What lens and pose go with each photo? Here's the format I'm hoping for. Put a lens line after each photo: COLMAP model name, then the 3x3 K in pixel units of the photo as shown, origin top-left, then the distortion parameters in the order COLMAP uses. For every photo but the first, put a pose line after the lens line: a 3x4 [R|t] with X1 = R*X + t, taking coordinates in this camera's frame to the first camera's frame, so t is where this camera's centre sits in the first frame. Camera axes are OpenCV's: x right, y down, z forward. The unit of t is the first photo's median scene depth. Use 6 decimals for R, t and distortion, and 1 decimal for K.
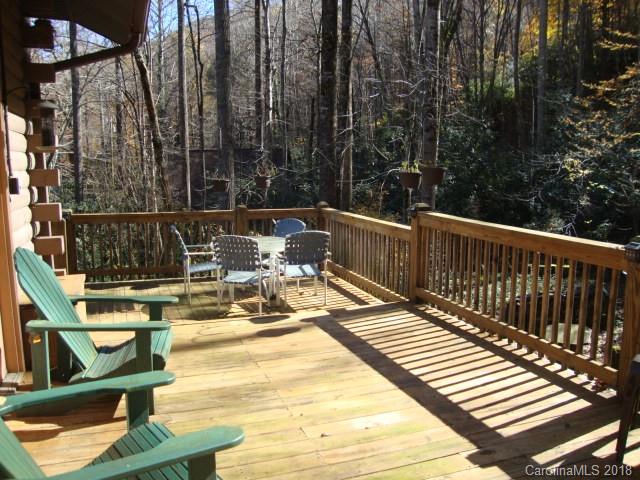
lens RADIAL K [[572.5, 0, 320.0], [0, 572.5, 240.0], [0, 0, 1]] dist [-0.203284, 0.210158]
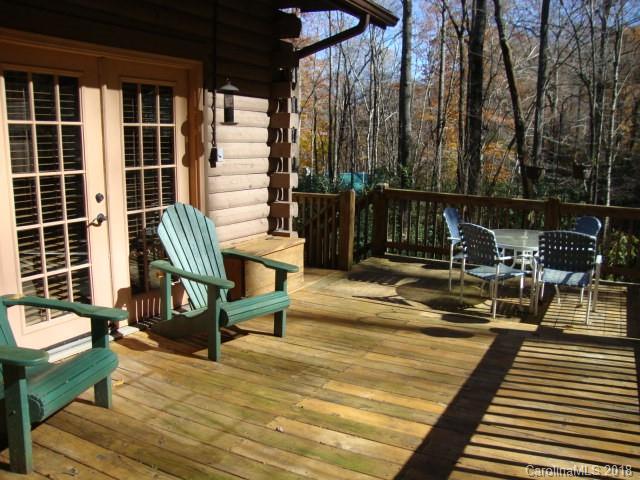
lens RADIAL K [[572.5, 0, 320.0], [0, 572.5, 240.0], [0, 0, 1]] dist [-0.203284, 0.210158]
pose [[0.668563, 0.140934, -0.730179, 0.402897], [-0.122845, 0.989319, 0.078473, -0.026598], [0.733439, 0.037235, 0.678735, 0.237164]]
